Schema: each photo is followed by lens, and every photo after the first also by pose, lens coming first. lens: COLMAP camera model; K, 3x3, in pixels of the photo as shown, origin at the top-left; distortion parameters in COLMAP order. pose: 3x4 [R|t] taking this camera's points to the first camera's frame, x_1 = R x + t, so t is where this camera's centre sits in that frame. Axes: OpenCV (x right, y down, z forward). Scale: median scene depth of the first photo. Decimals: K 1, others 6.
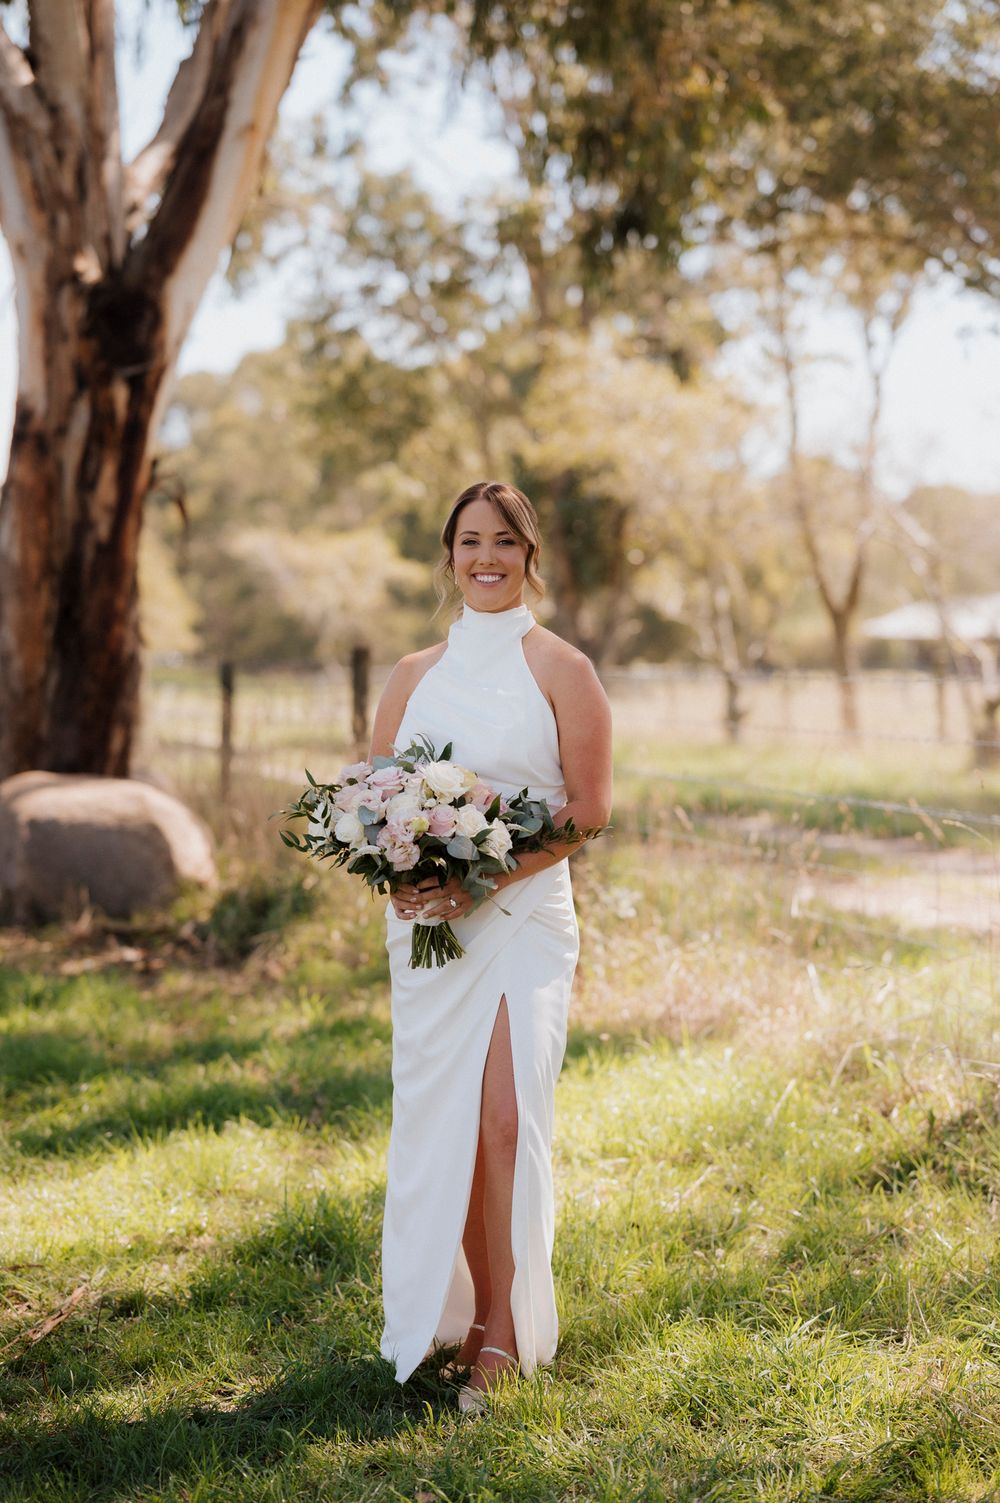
lens RADIAL K [[3628.5, 0, 496.4], [0, 3628.5, 755.0], [0, 0, 1]] dist [-0.028696, 0.000000]
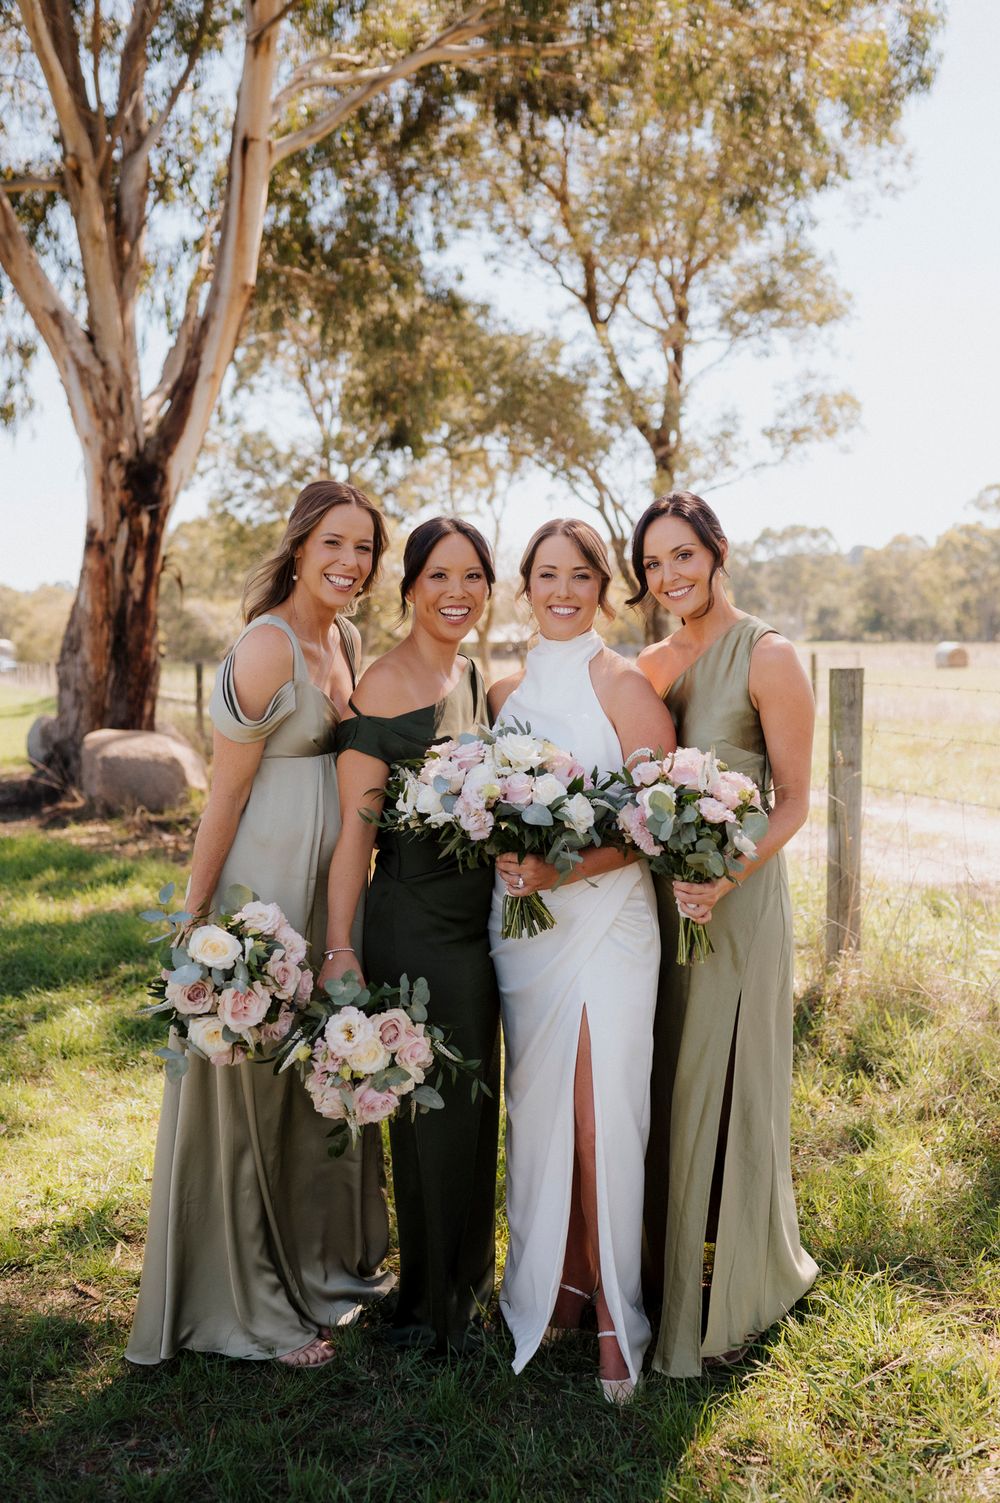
lens RADIAL K [[1531.7, 0, 505.1], [0, 1531.7, 720.9], [0, 0, 1]] dist [-0.000020, 0.000000]
pose [[0.990284, -0.022849, 0.137172, -0.031605], [0.020337, 0.999599, 0.019685, -0.009315], [-0.137567, -0.016704, 0.990352, 0.202793]]
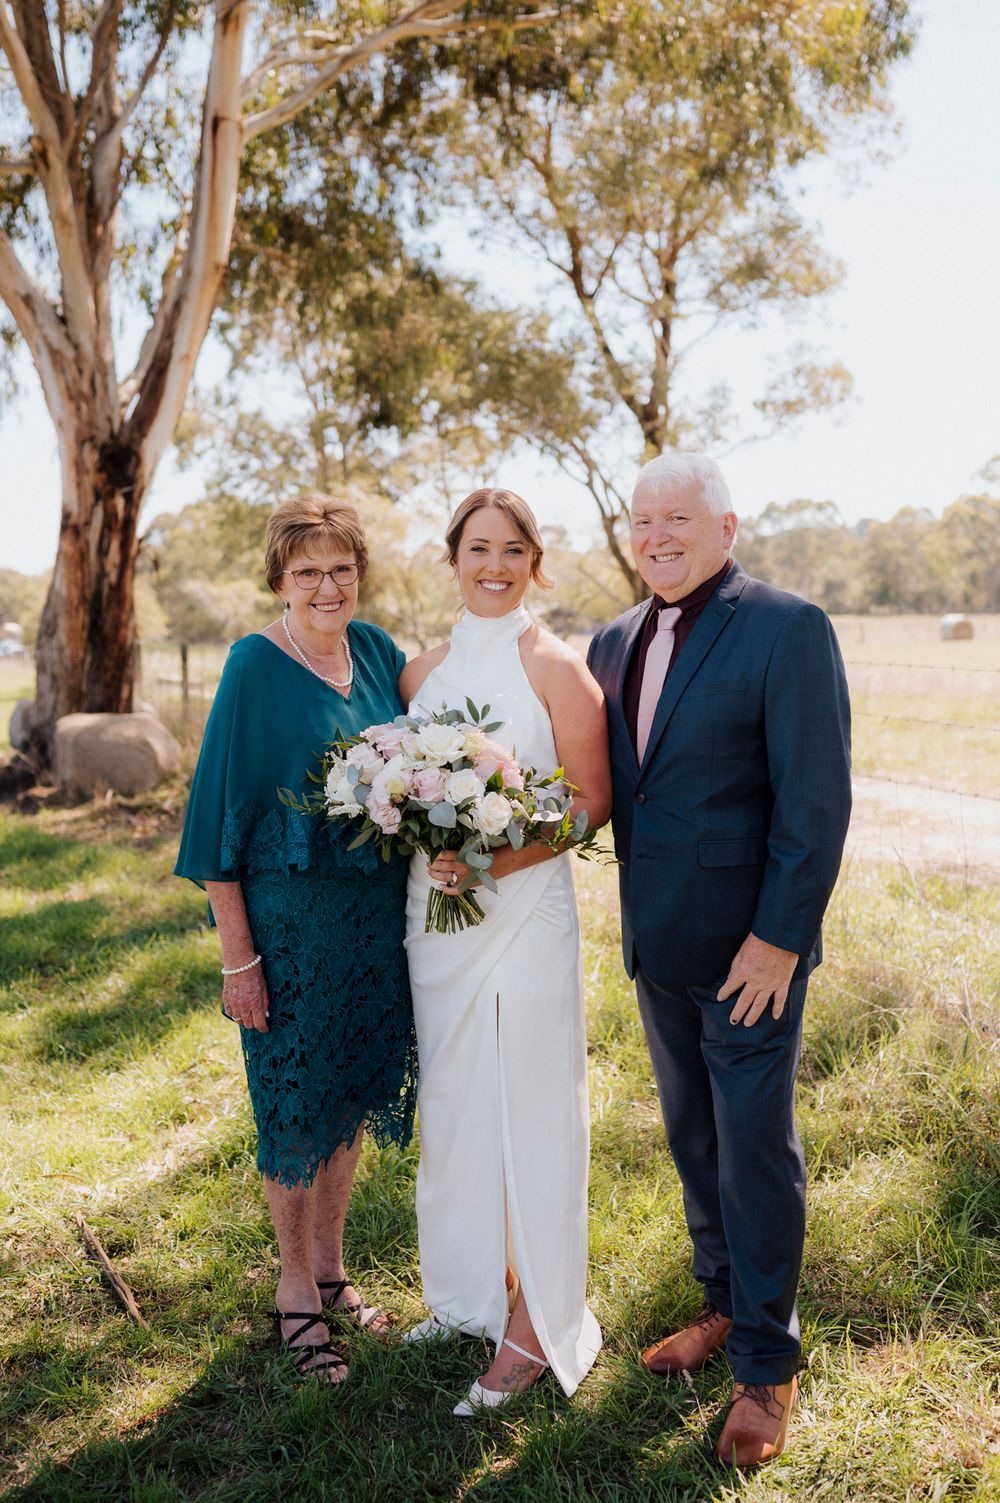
lens RADIAL K [[1531.7, 0, 484.0], [0, 1531.7, 703.3], [0, 0, 1]] dist [-0.000020, 0.000000]
pose [[0.992353, -0.034792, 0.118426, -0.016230], [0.032398, 0.999231, 0.022078, -0.009373], [-0.119103, -0.018073, 0.992717, 0.206748]]
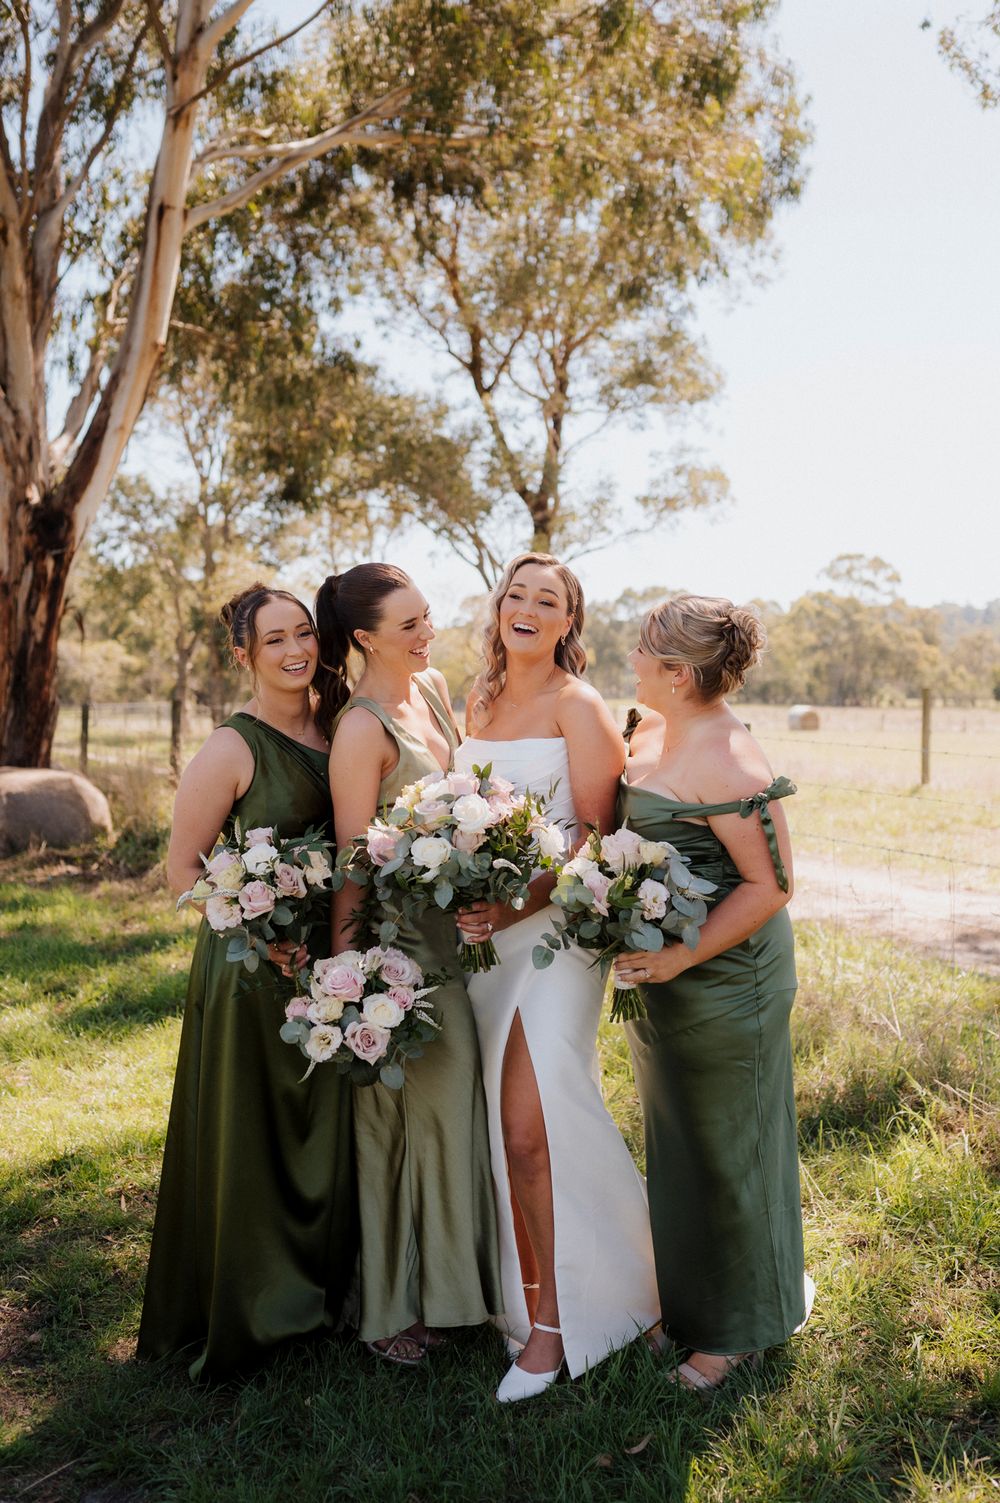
lens RADIAL K [[1531.7, 0, 529.6], [0, 1531.7, 703.3], [0, 0, 1]] dist [-0.000020, 0.000000]
pose [[0.969959, 0.011792, 0.242983, -0.053804], [-0.005796, 0.999661, -0.025374, -0.008079], [-0.243200, 0.023203, 0.969699, 0.164962]]
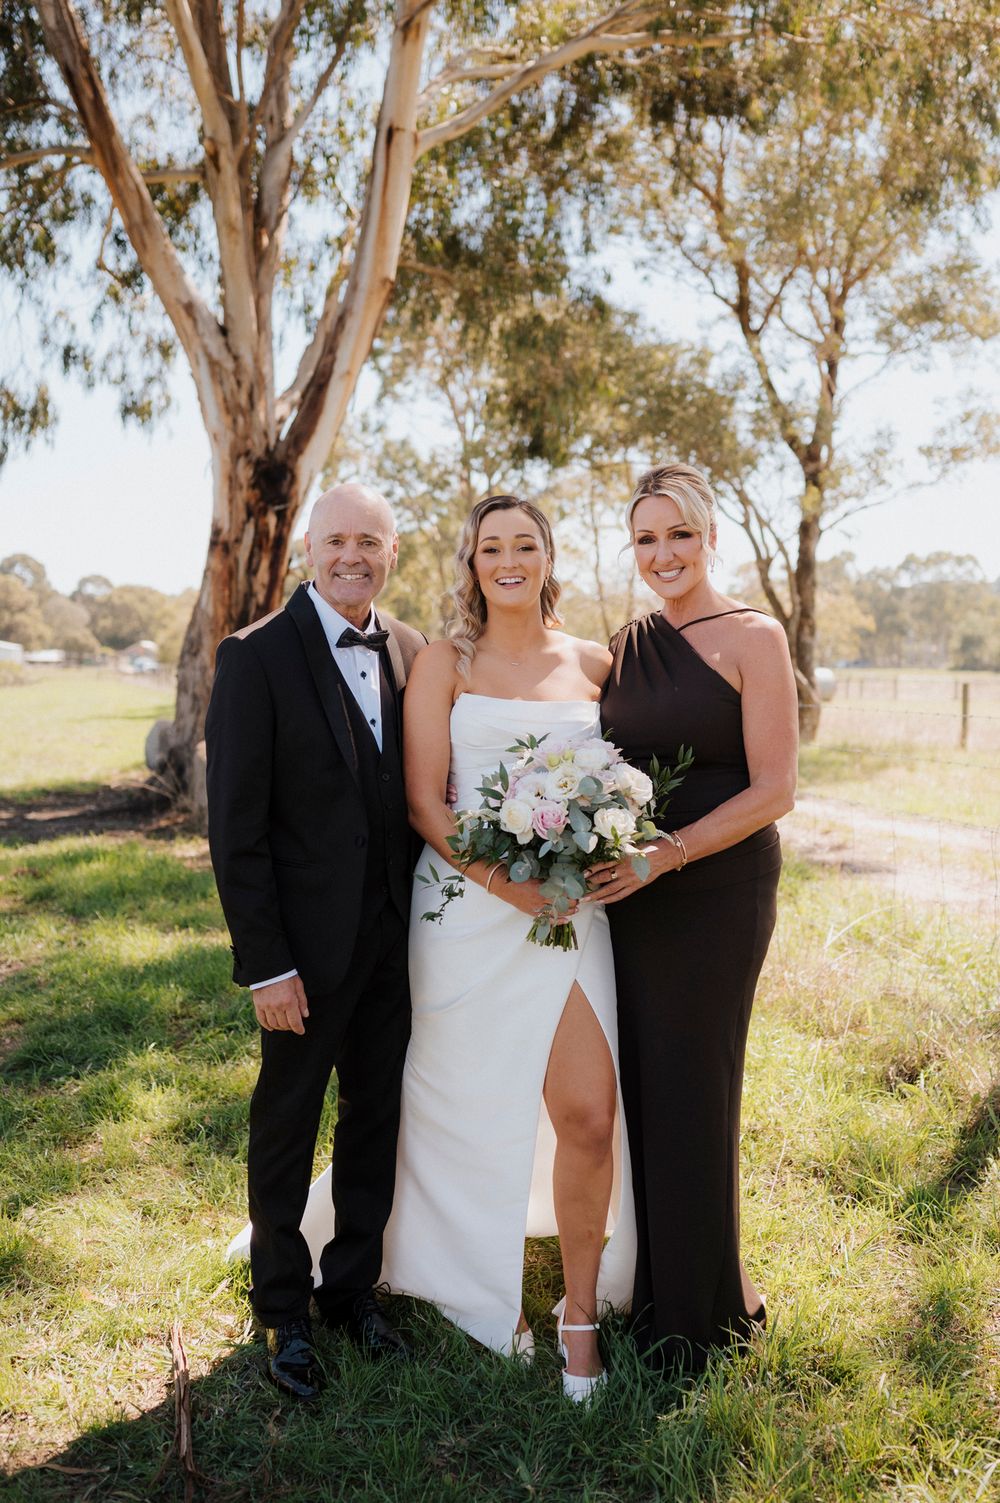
lens RADIAL K [[1531.7, 0, 527.7], [0, 1531.7, 710.2], [0, 0, 1]] dist [-0.000020, 0.000000]
pose [[0.997715, 0.015470, 0.065774, -0.026741], [-0.015627, 0.999876, 0.001868, -0.010423], [-0.065737, -0.002892, 0.997833, 0.244392]]
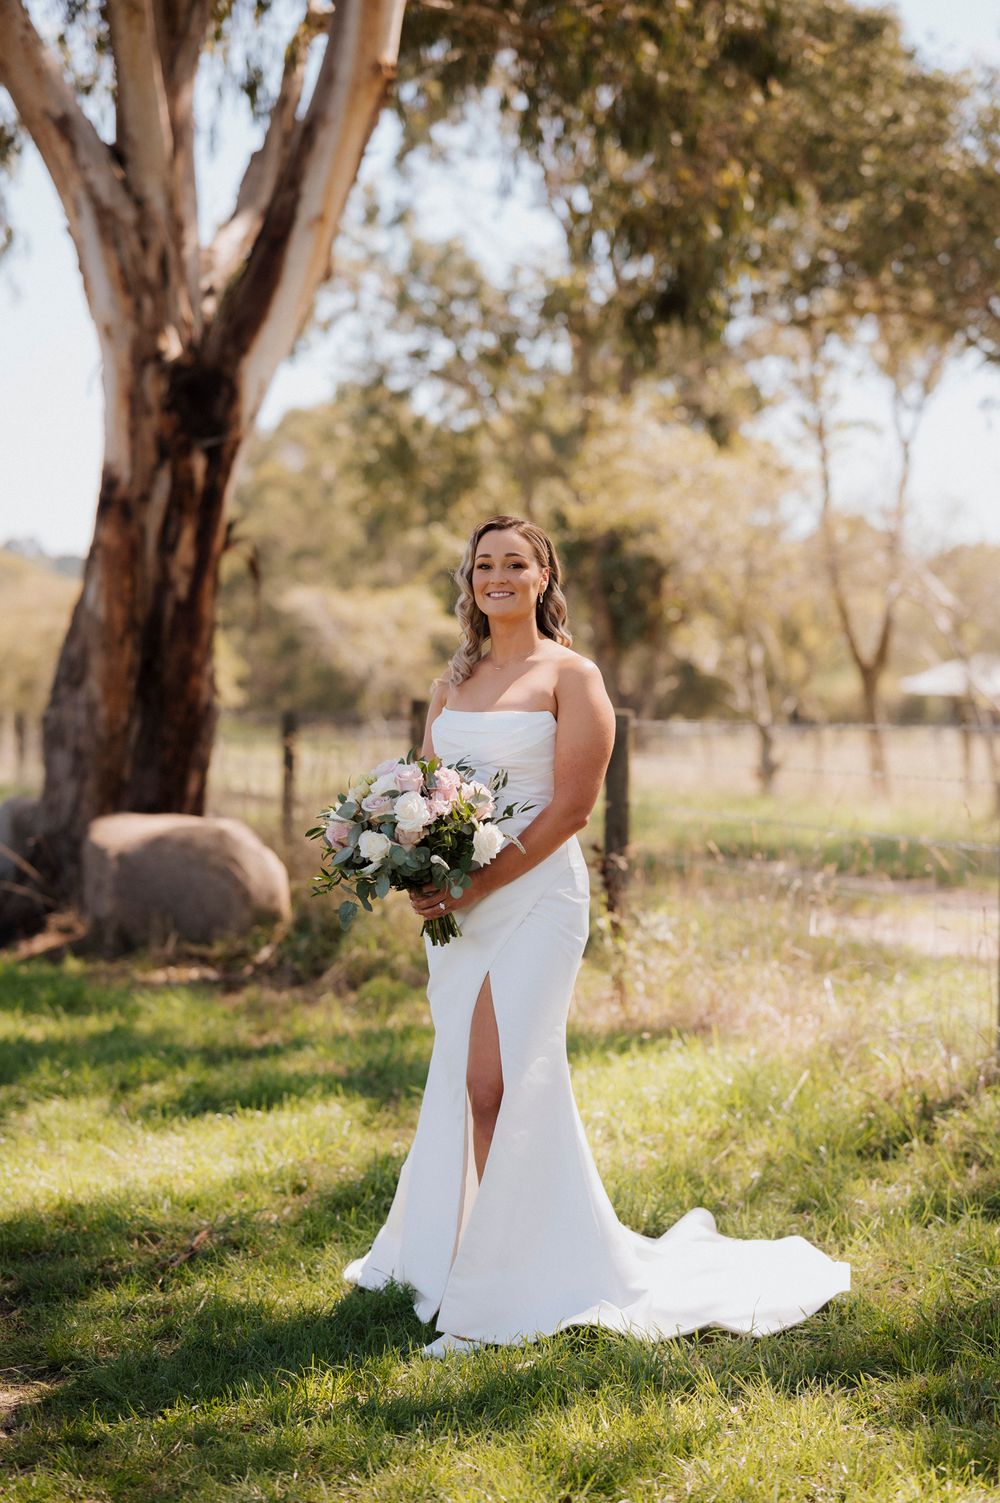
lens RADIAL K [[3628.5, 0, 511.5], [0, 3628.5, 744.5], [0, 0, 1]] dist [-0.028696, 0.000000]
pose [[0.999967, 0.004727, -0.006568, -0.002815], [-0.004846, 0.999824, -0.018117, 0.003419], [0.006482, 0.018148, 0.999814, -0.080453]]
